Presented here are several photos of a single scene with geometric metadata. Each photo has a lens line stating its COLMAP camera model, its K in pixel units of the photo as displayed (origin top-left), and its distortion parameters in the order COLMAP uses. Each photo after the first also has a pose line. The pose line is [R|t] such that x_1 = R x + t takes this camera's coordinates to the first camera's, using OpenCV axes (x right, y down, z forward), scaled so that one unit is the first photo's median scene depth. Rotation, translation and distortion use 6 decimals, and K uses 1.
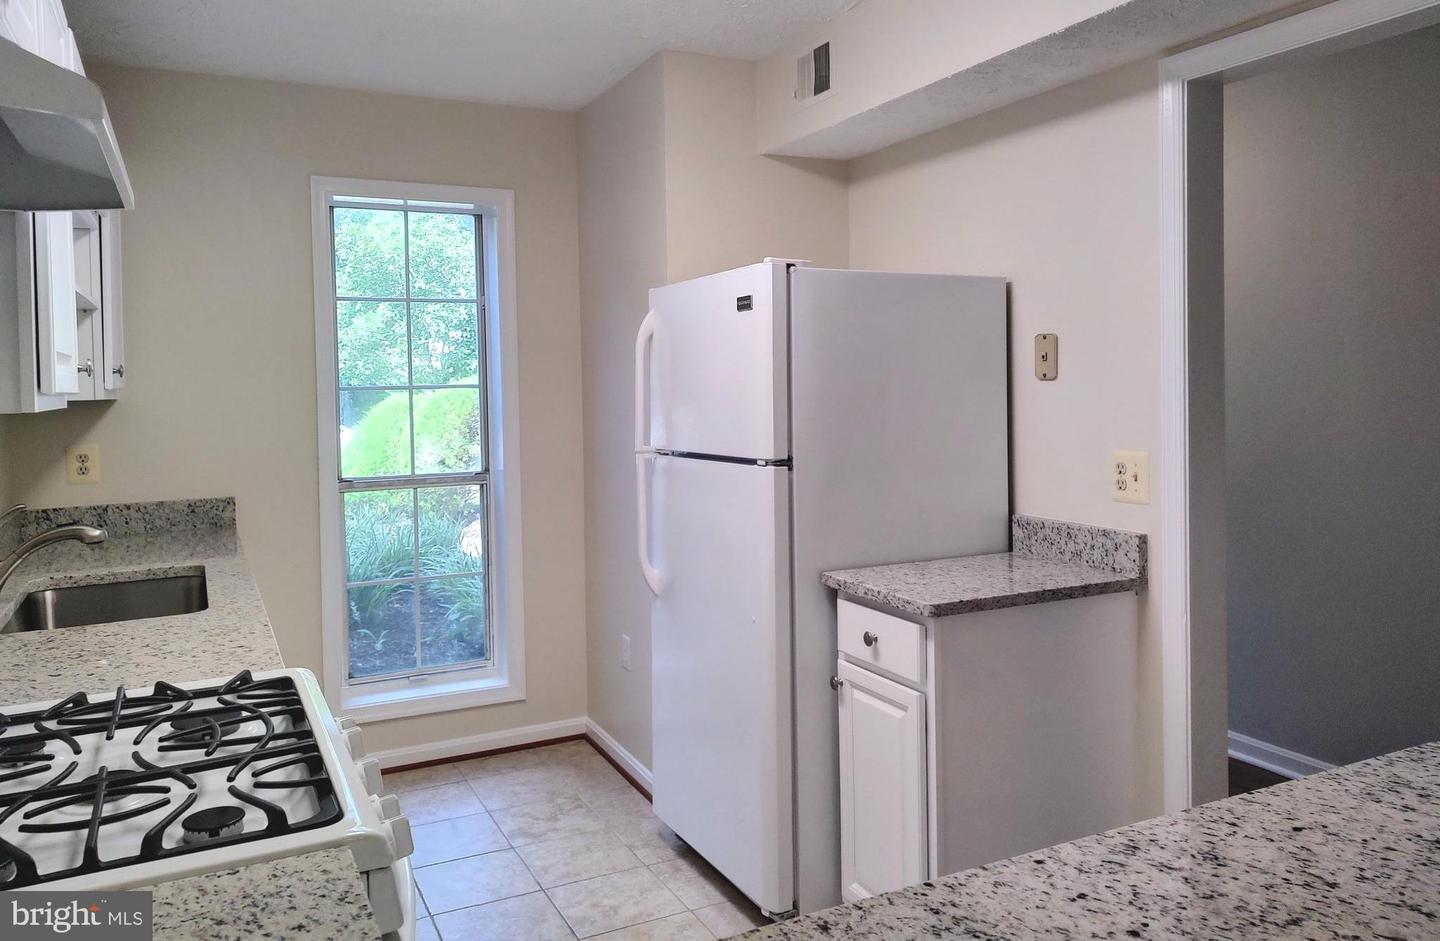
lens RADIAL K [[1064.2, 0, 765.0], [0, 1064.2, 402.8], [0, 0, 1]] dist [0.023824, 0.001420]
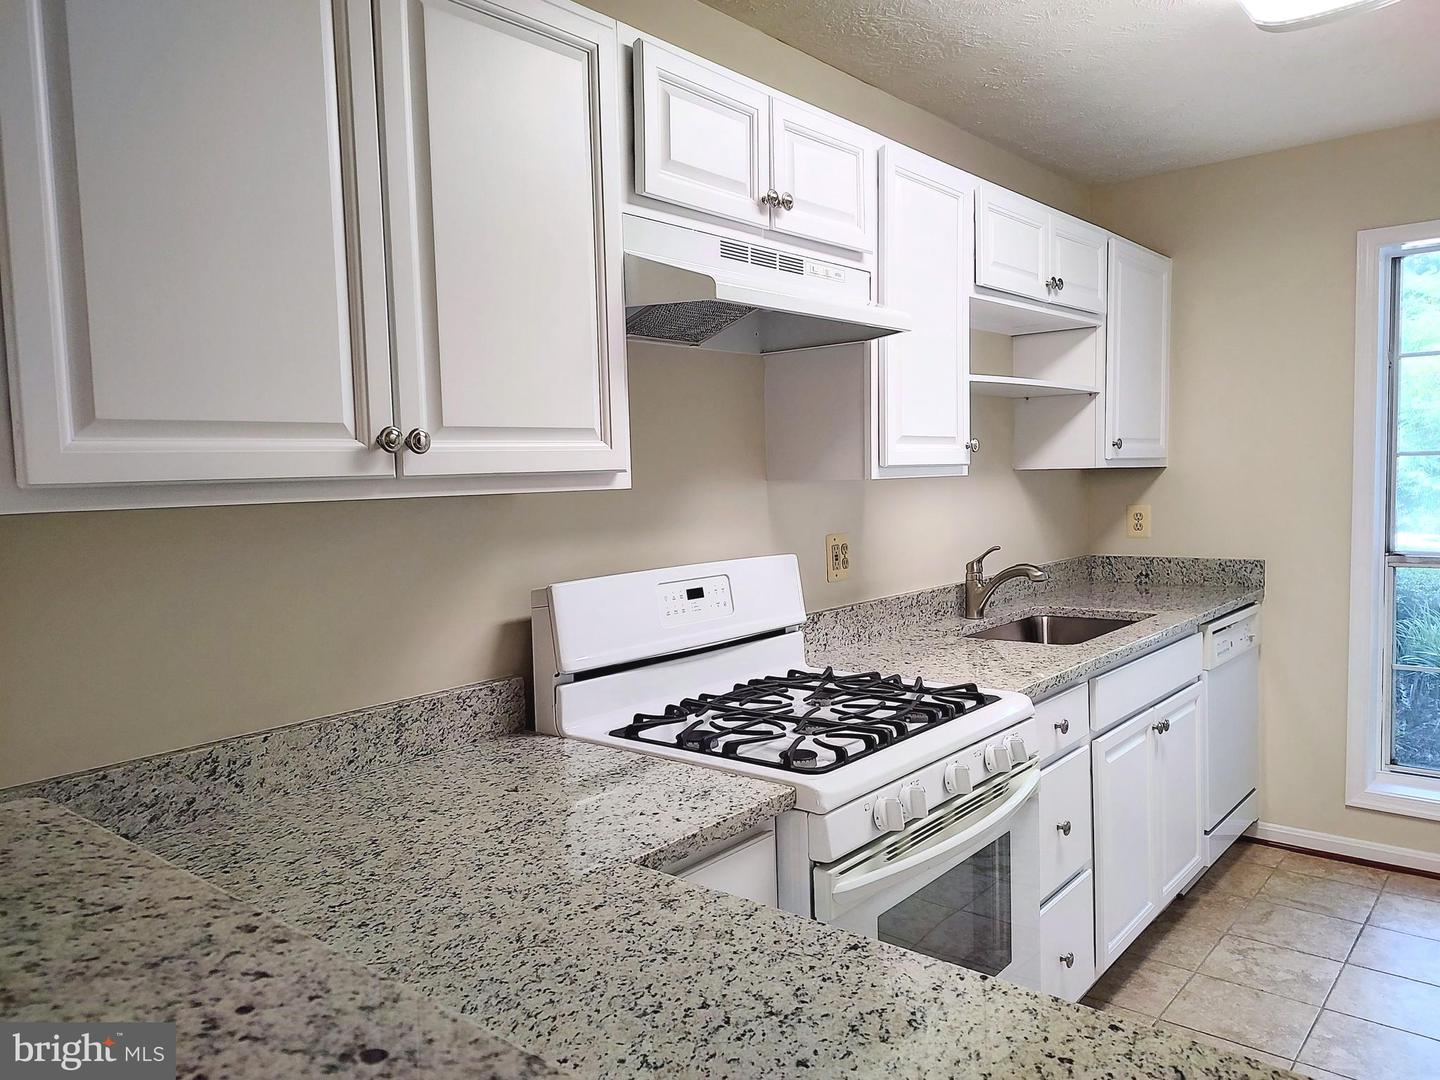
lens RADIAL K [[1051.9, 0, 723.1], [0, 1051.9, 543.2], [0, 0, 1]] dist [0.023730, -0.020942]
pose [[0.382604, 0.067001, -0.921480, 0.276479], [0.000026, 0.997366, 0.072529, -0.003897], [0.923912, -0.027774, 0.381595, 0.127863]]
